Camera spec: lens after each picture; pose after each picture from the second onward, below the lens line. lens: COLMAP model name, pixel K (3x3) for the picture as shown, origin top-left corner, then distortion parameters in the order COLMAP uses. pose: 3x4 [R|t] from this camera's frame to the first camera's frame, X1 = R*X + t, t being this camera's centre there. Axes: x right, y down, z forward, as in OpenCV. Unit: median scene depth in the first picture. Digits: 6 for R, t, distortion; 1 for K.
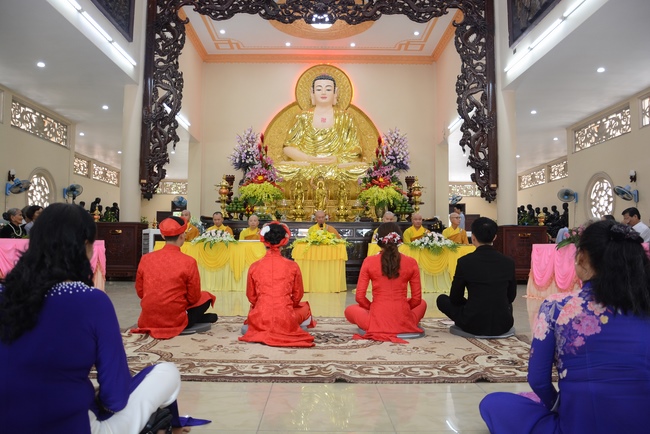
lens RADIAL K [[505.7, 0, 323.4], [0, 505.7, 220.4], [0, 0, 1]] dist [-0.162835, 0.129309]
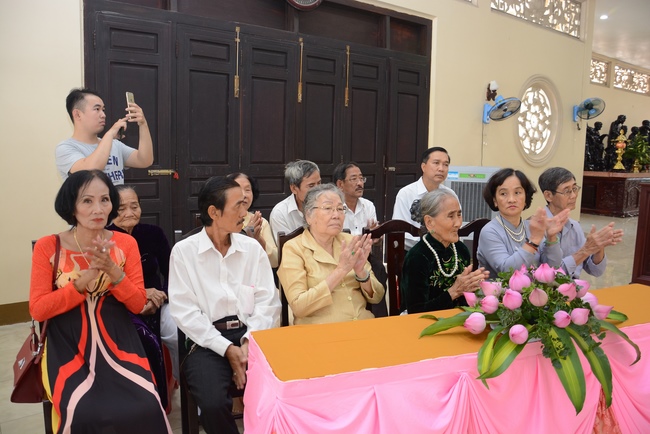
lens RADIAL K [[505.7, 0, 323.4], [0, 505.7, 220.4], [0, 0, 1]] dist [-0.162835, 0.129309]
pose [[0.582582, 0.116987, -0.804309, -0.208089], [0.027412, 0.986196, 0.163298, -0.032923], [0.812310, -0.117183, 0.571333, 0.377517]]
